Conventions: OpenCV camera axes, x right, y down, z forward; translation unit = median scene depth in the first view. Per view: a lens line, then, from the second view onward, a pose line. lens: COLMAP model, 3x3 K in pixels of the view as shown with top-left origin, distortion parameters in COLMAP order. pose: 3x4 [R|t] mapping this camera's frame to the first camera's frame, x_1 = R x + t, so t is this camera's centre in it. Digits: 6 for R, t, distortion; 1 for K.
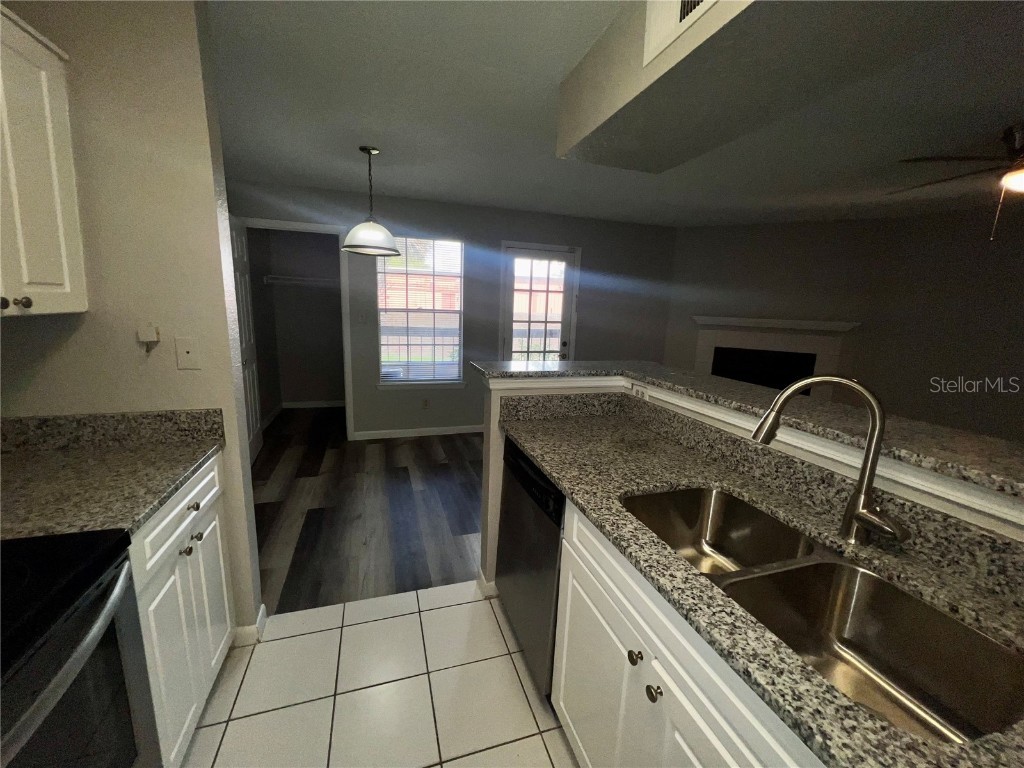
lens RADIAL K [[410.9, 0, 508.4], [0, 410.9, 382.6], [0, 0, 1]] dist [-0.004265, 0.001004]
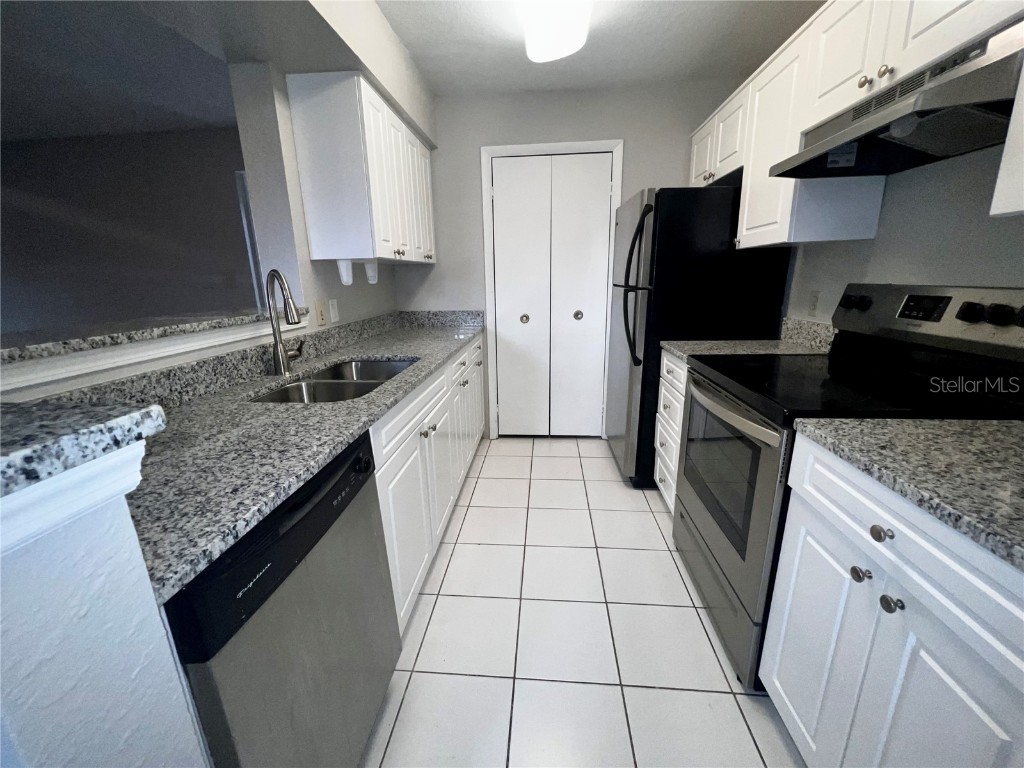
lens RADIAL K [[410.9, 0, 509.3], [0, 410.9, 383.3], [0, 0, 1]] dist [-0.004265, 0.001004]
pose [[-0.922448, -0.111741, 0.369600, -0.136935], [0.062289, 0.901608, 0.428045, -0.052577], [-0.381065, 0.417871, -0.824726, 0.471328]]
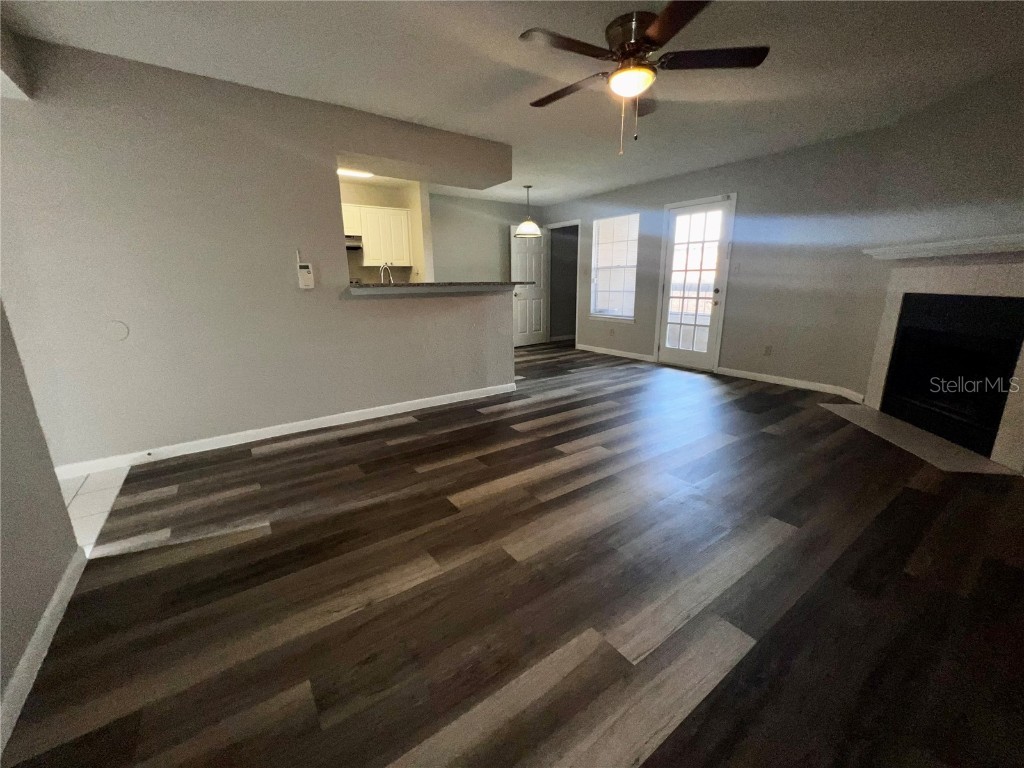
lens RADIAL K [[409.4, 0, 508.4], [0, 409.4, 384.9], [0, 0, 1]] dist [-0.003795, 0.000000]
pose [[0.299545, 0.196204, -0.933690, 1.135990], [-0.157023, 0.975420, 0.154597, 0.070596], [0.941072, 0.100302, 0.322990, 0.217940]]
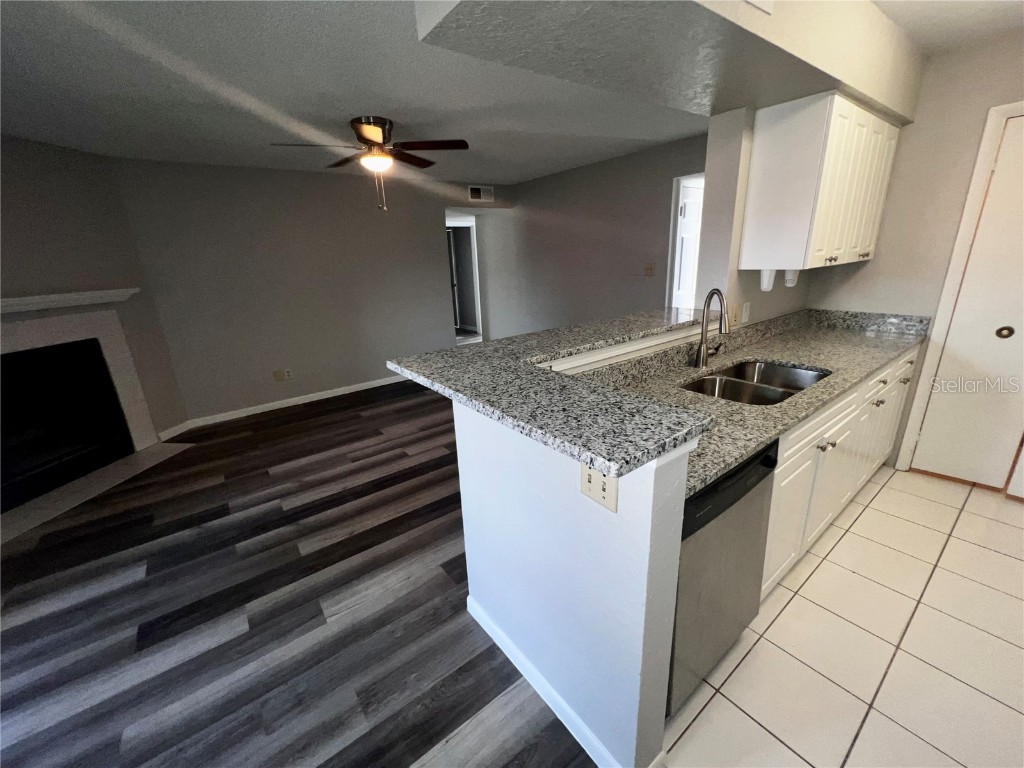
lens RADIAL K [[410.9, 0, 509.2], [0, 410.9, 382.0], [0, 0, 1]] dist [-0.004265, 0.001004]
pose [[-0.328209, -0.297406, 0.896565, -0.169456], [0.210753, 0.902162, 0.376414, -0.125514], [-0.920794, 0.312496, -0.233418, 0.562353]]
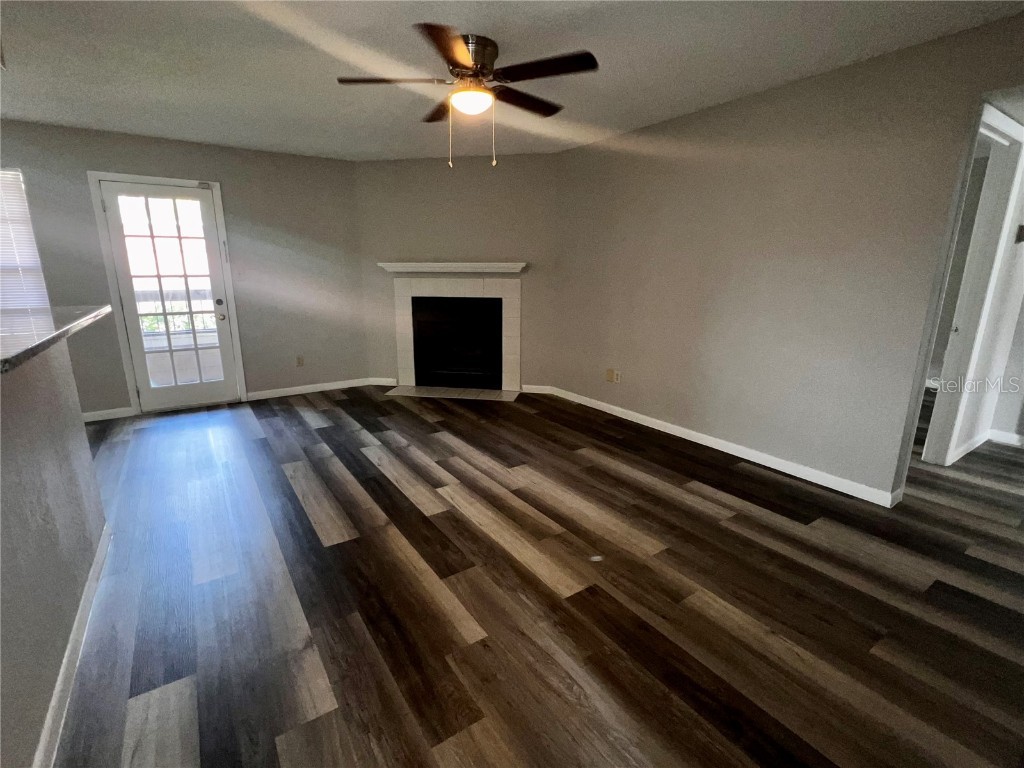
lens RADIAL K [[478.6, 0, 509.6], [0, 478.6, 386.8], [0, 0, 1]] dist [-0.007510, 0.001832]
pose [[0.959857, -0.100367, 0.261919, 0.488430], [0.085013, 0.993964, 0.069336, 0.066436], [-0.267297, -0.044286, 0.962596, -0.097553]]
